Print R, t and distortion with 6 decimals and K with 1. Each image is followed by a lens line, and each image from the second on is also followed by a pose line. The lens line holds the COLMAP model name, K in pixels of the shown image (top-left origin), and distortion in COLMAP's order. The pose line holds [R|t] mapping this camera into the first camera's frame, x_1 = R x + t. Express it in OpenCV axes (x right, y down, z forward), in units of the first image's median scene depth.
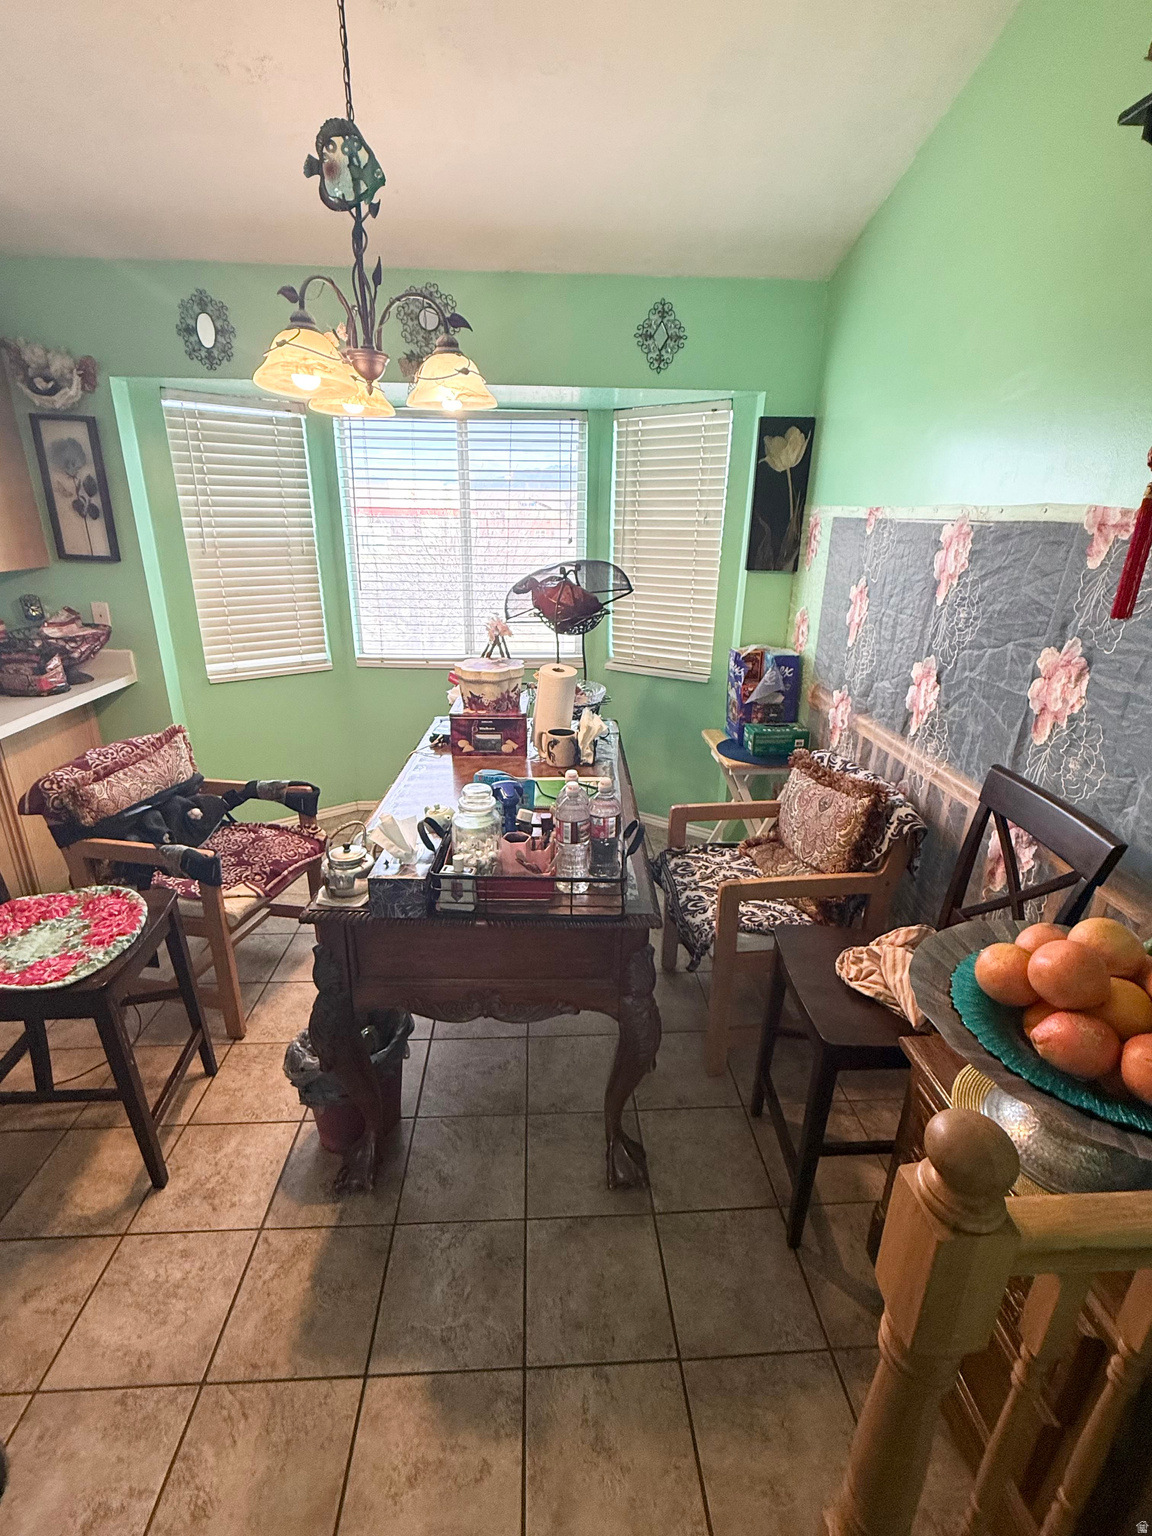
lens RADIAL K [[696.4, 0, 576.0], [0, 696.4, 768.0], [0, 0, 1]] dist [0.001609, -0.000684]
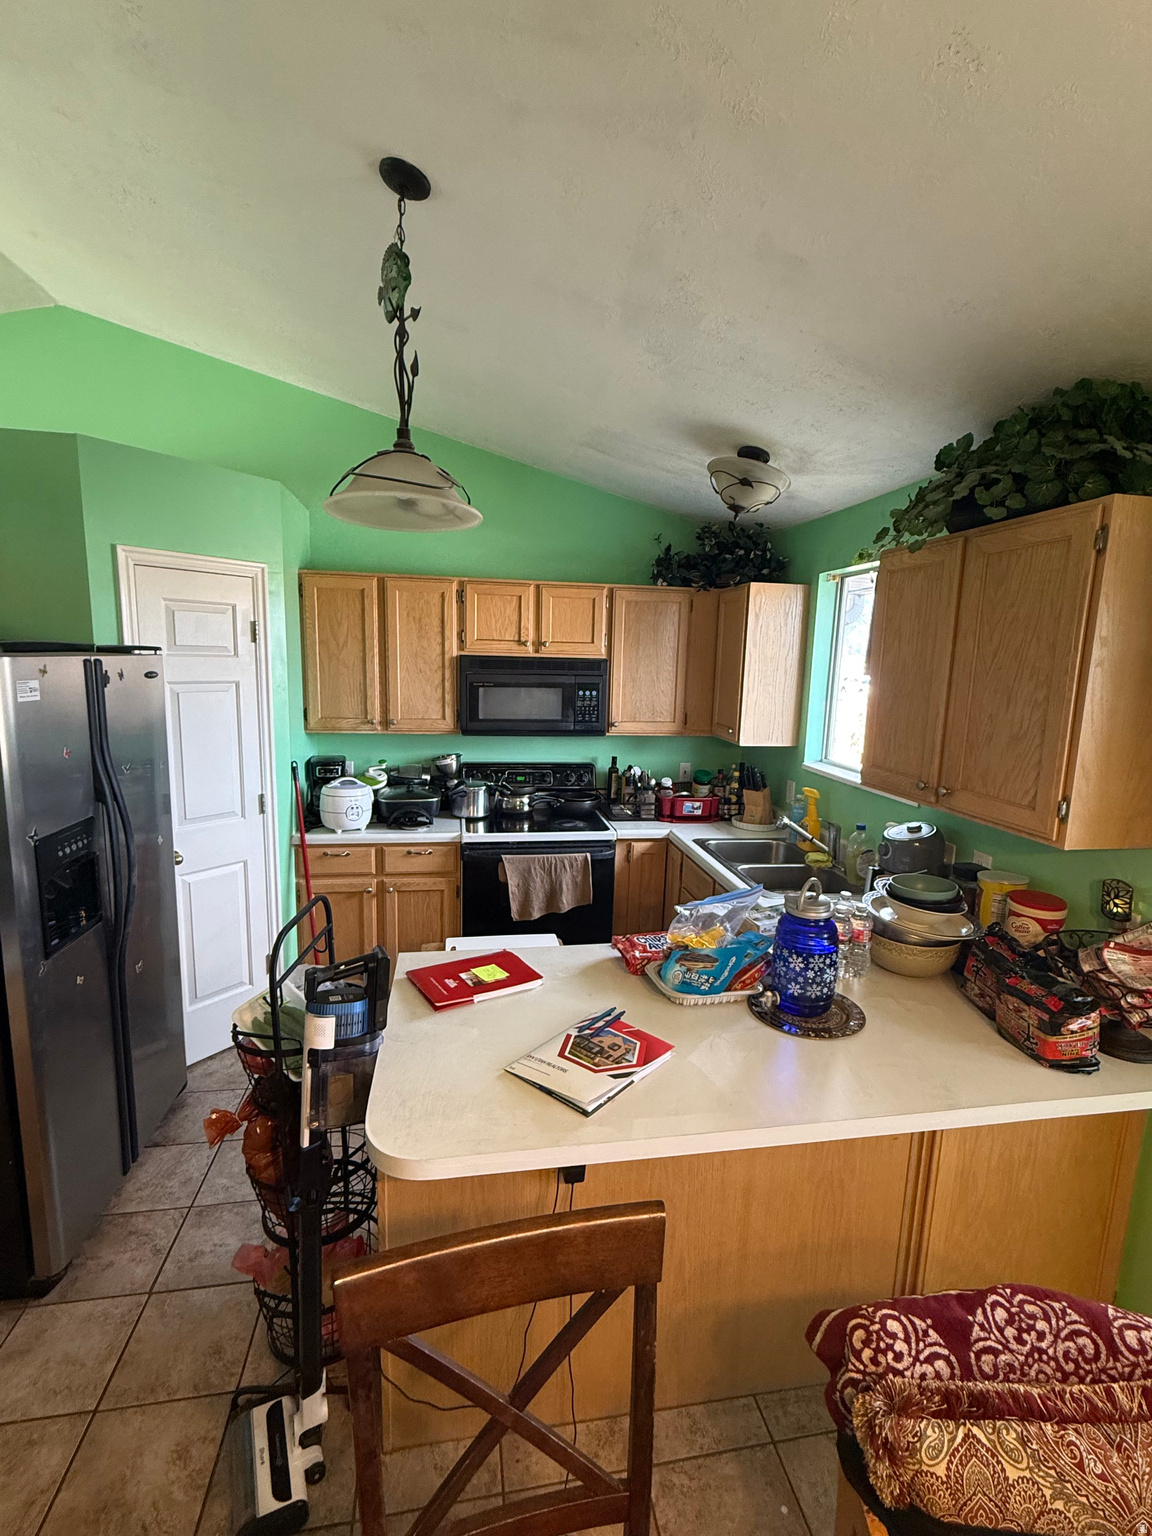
lens RADIAL K [[696.4, 0, 576.0], [0, 696.4, 768.0], [0, 0, 1]] dist [0.001609, -0.000684]
pose [[0.117650, 0.144459, -0.982492, -0.327478], [-0.357842, 0.929064, 0.093753, -0.288877], [0.926341, 0.340547, 0.160997, 0.546535]]
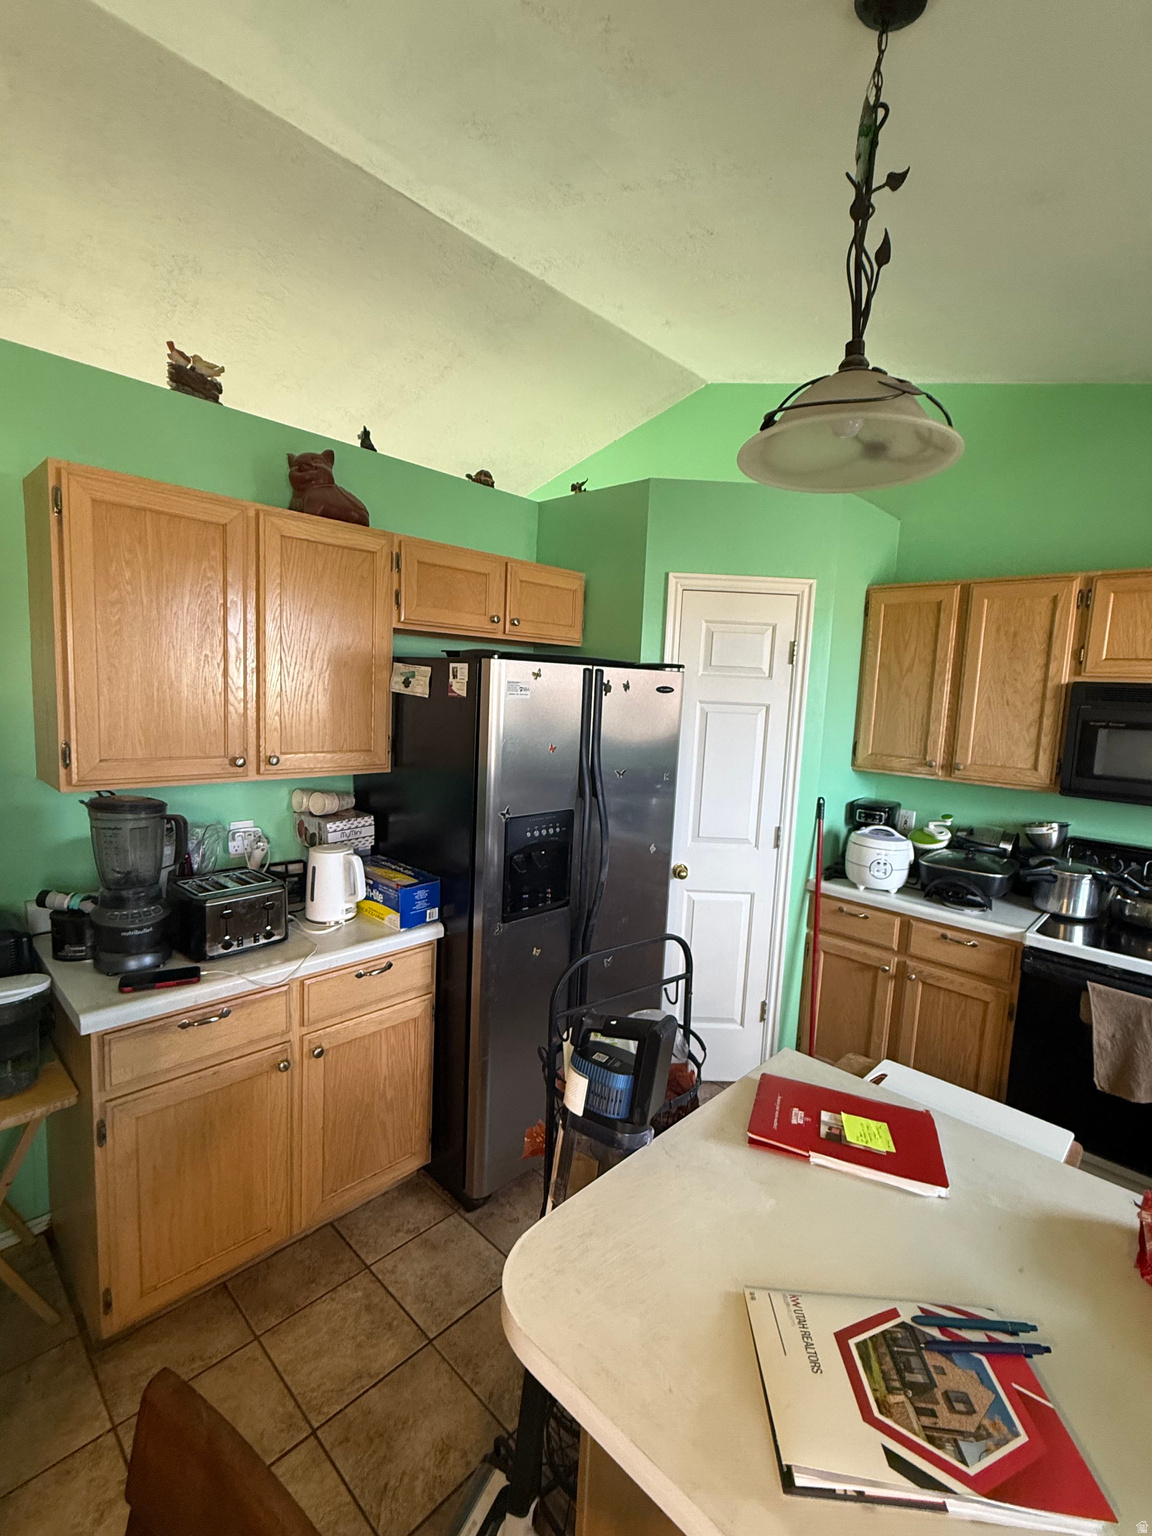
lens RADIAL K [[696.4, 0, 576.0], [0, 696.4, 768.0], [0, 0, 1]] dist [0.001609, -0.000684]
pose [[-0.727938, 0.031389, -0.684924, -0.640847], [-0.283114, 0.896053, 0.341958, -0.320567], [0.624461, 0.442836, -0.643385, 0.777608]]
